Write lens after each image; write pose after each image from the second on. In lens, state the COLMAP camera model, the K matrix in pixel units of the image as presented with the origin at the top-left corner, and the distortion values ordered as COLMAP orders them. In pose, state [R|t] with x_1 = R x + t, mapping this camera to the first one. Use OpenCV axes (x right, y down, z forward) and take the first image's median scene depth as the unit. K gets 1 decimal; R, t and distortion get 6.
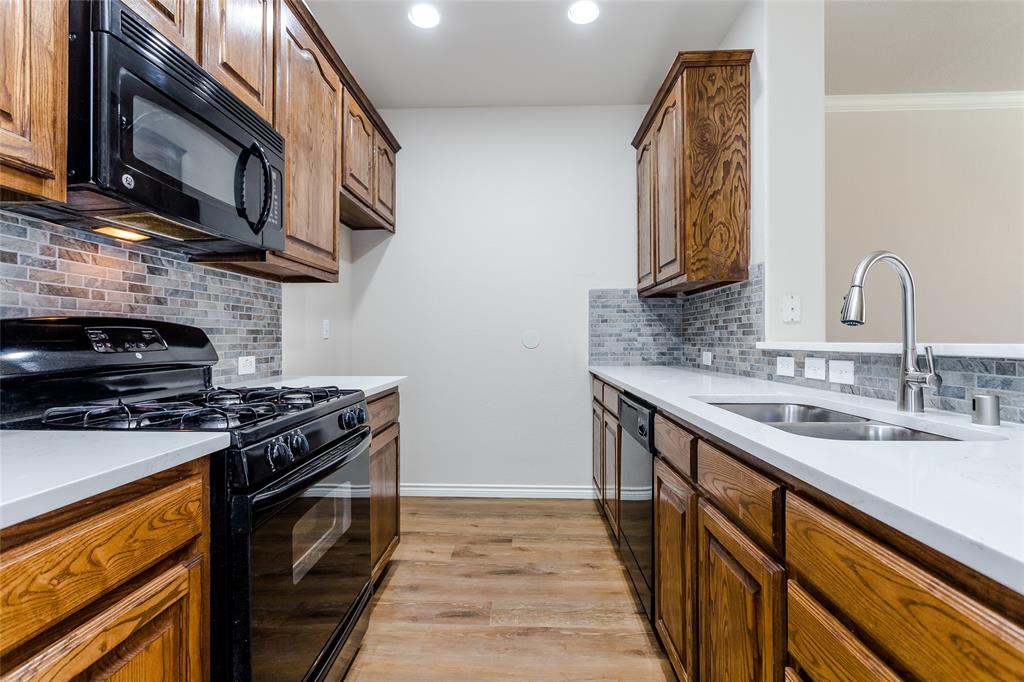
lens RADIAL K [[484.0, 0, 510.2], [0, 484.0, 335.9], [0, 0, 1]] dist [-0.000645, 0.000477]
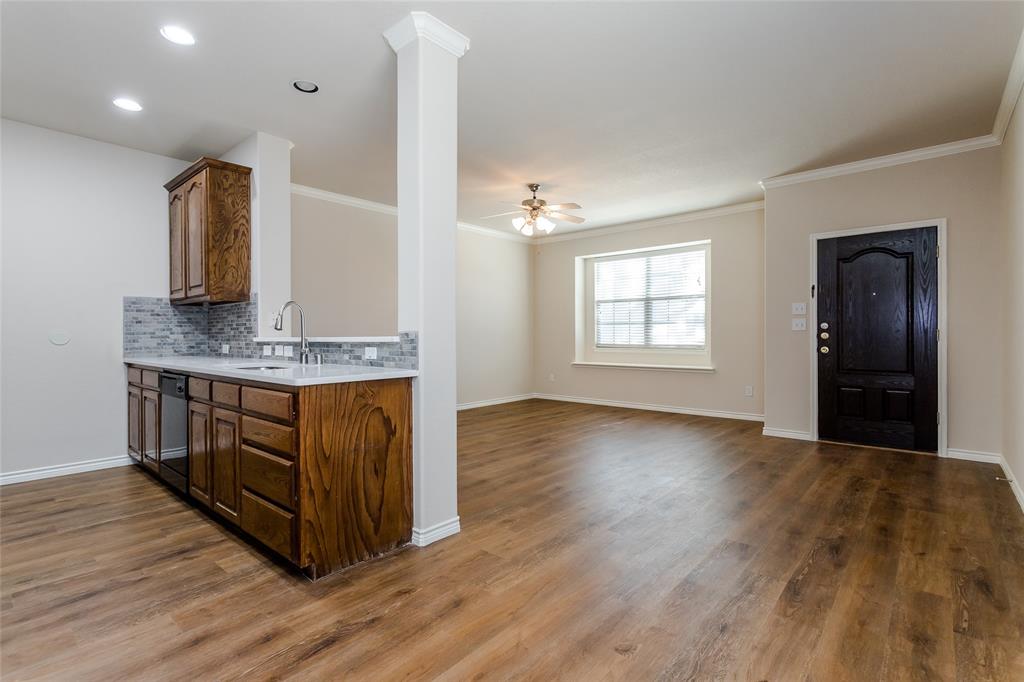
lens RADIAL K [[484.0, 0, 510.3], [0, 484.0, 335.7], [0, 0, 1]] dist [-0.000645, 0.000477]
pose [[0.626802, -0.003488, 0.779171, -0.303027], [-0.000752, 0.999987, 0.005081, -0.004522], [-0.779178, -0.003770, 0.626791, -0.908801]]
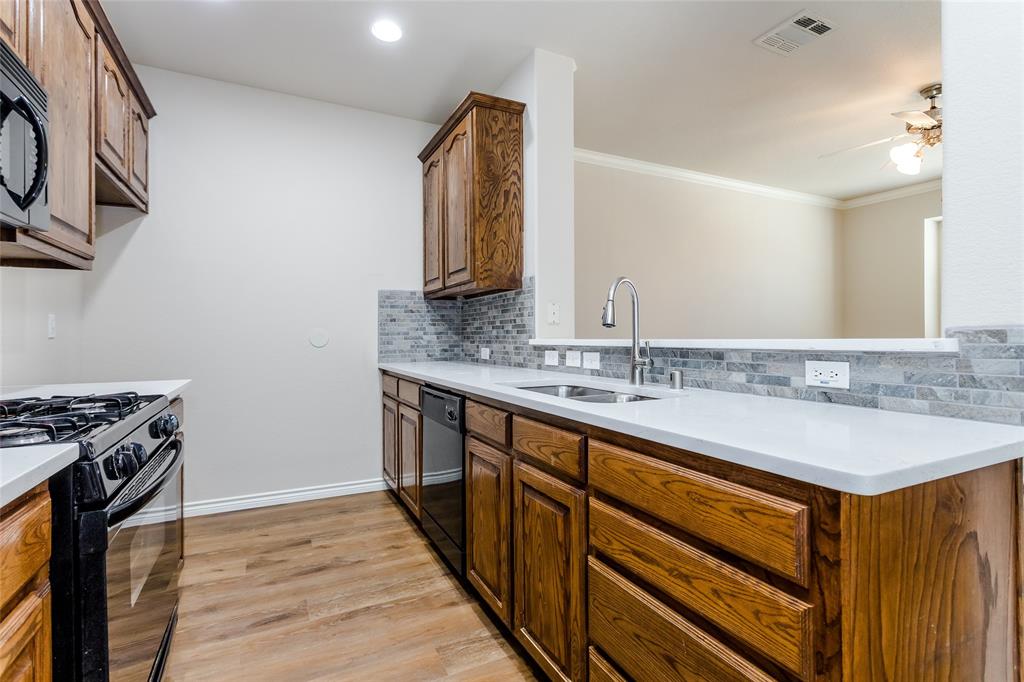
lens RADIAL K [[484.0, 0, 507.9], [0, 484.0, 335.8], [0, 0, 1]] dist [-0.000645, 0.000477]
pose [[0.878958, -0.002179, 0.476895, -0.149418], [0.000586, 0.999994, 0.003489, -0.000704], [-0.476900, -0.002787, 0.878953, -0.081097]]
